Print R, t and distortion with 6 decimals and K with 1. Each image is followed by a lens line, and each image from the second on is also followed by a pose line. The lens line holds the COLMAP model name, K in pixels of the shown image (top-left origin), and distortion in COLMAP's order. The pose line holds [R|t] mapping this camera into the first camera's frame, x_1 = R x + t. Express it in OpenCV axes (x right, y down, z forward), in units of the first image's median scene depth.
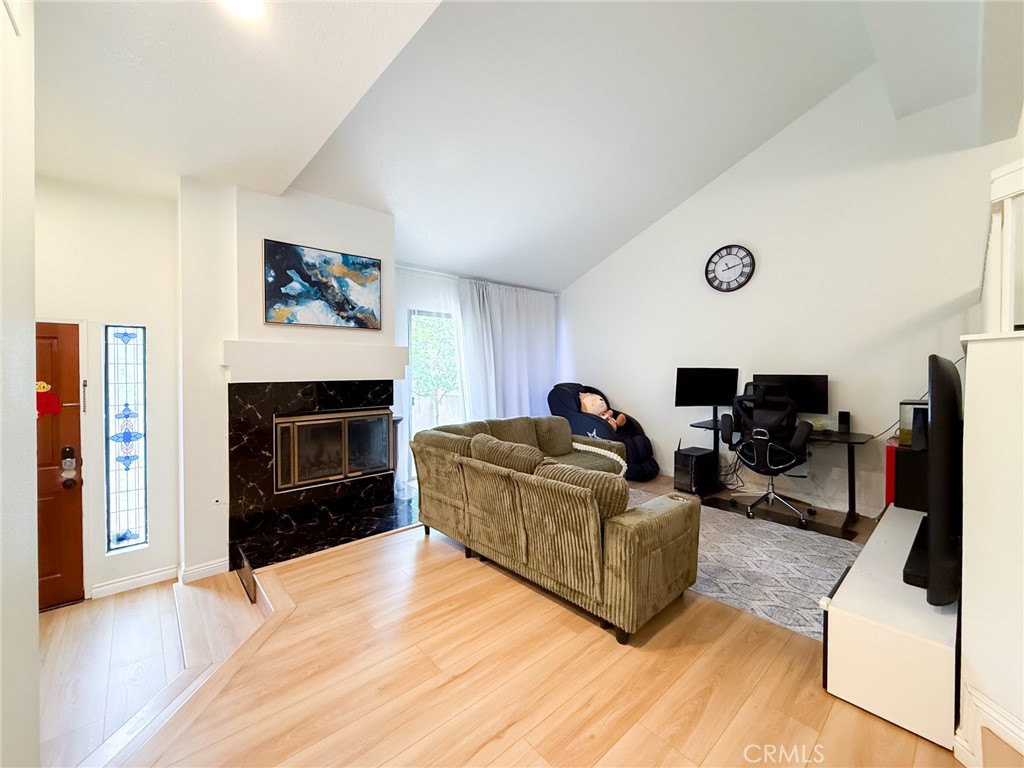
lens RADIAL K [[418.3, 0, 512.2], [0, 418.3, 373.5], [0, 0, 1]] dist [0.004312, 0.000335]
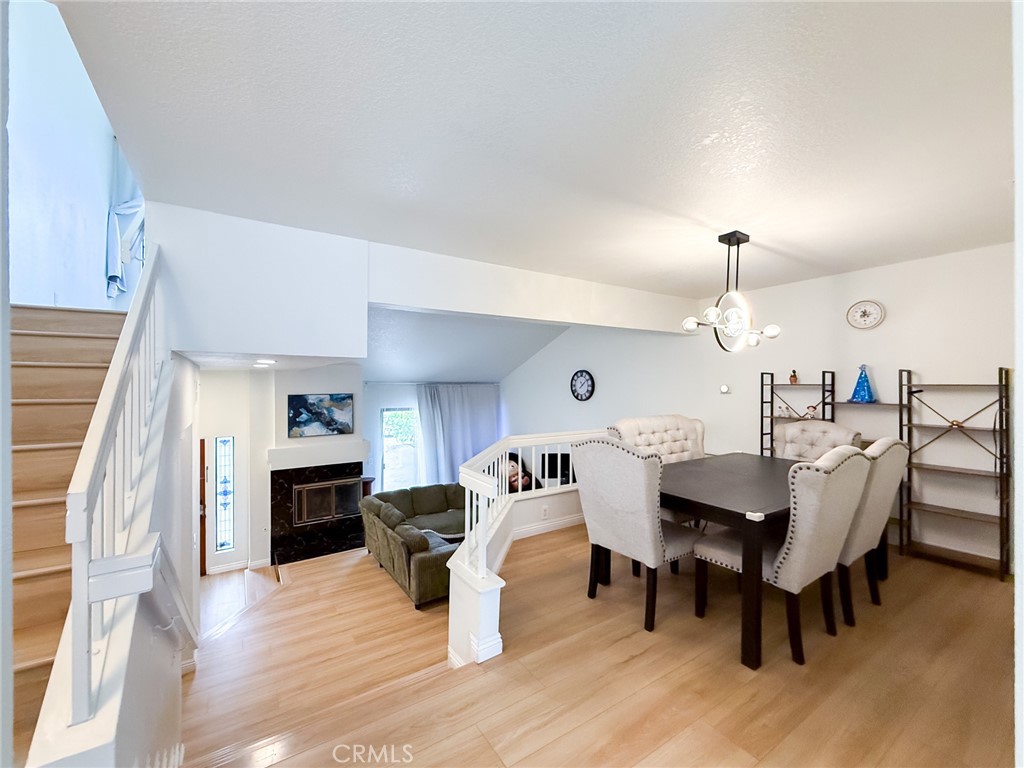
lens RADIAL K [[418.3, 0, 494.6], [0, 418.3, 384.9], [0, 0, 1]] dist [0.004312, 0.000335]
pose [[0.985799, -0.000785, -0.167929, 0.633192], [-0.000937, 0.999948, -0.010176, -0.326524], [0.167929, 0.010188, 0.985746, -0.702236]]
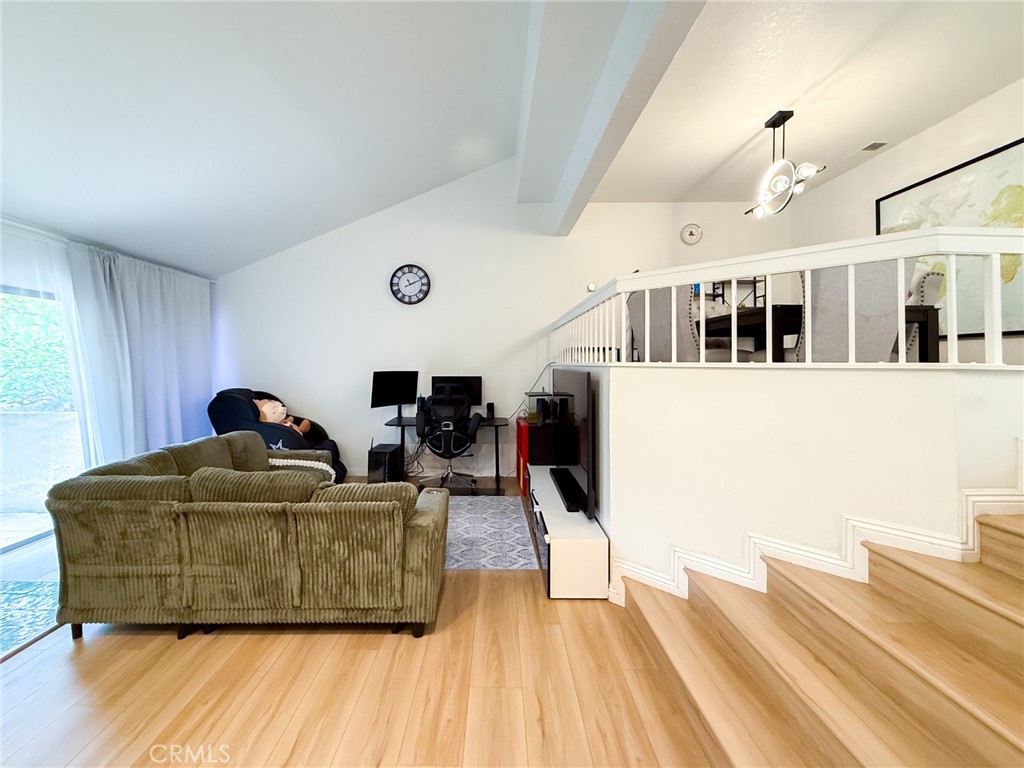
lens RADIAL K [[418.3, 0, 506.9], [0, 418.3, 357.7], [0, 0, 1]] dist [0.004312, 0.000335]
pose [[0.670972, 0.011384, 0.741395, -0.214810], [0.006880, 0.999744, -0.021577, -0.030334], [-0.741451, 0.019579, 0.670722, 0.045459]]
